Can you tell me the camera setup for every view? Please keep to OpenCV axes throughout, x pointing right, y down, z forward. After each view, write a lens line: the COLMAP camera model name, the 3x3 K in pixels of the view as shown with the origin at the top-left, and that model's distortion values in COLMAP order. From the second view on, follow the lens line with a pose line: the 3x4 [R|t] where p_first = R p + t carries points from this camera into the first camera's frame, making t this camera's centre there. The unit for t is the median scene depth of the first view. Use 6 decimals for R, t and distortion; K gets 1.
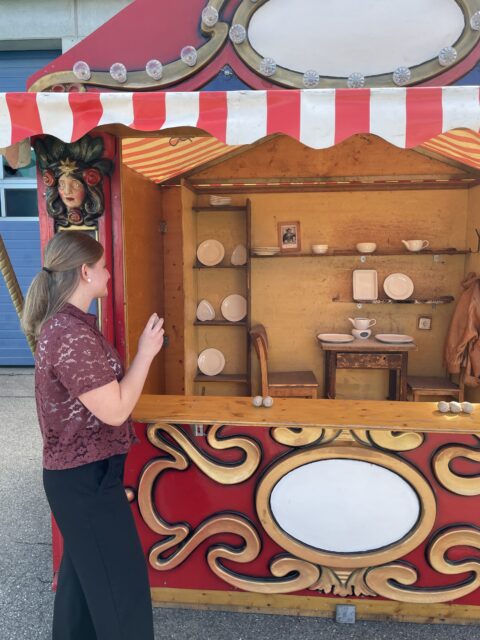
lens RADIAL K [[521.5, 0, 241.6], [0, 521.5, 318.5], [0, 0, 1]] dist [-0.005375, -0.001136]
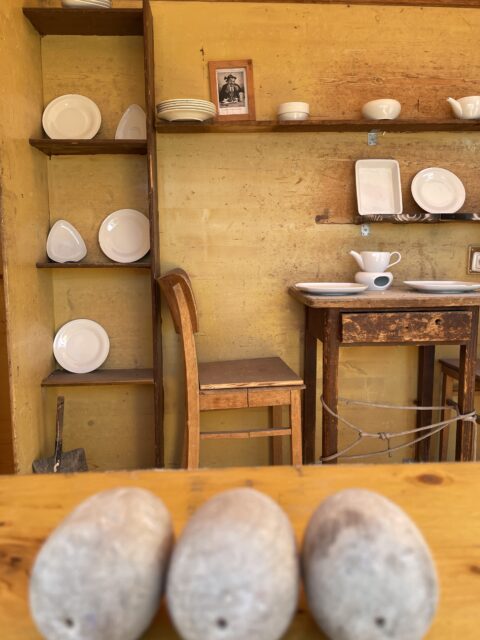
lens RADIAL K [[542.6, 0, 240.4], [0, 542.6, 322.7], [0, 0, 1]] dist [0.047309, -0.052168]
pose [[0.986550, -0.026080, 0.161369, 0.008602], [0.025432, 0.999658, 0.006080, 0.063837], [-0.161472, -0.001894, 0.986875, 0.478570]]
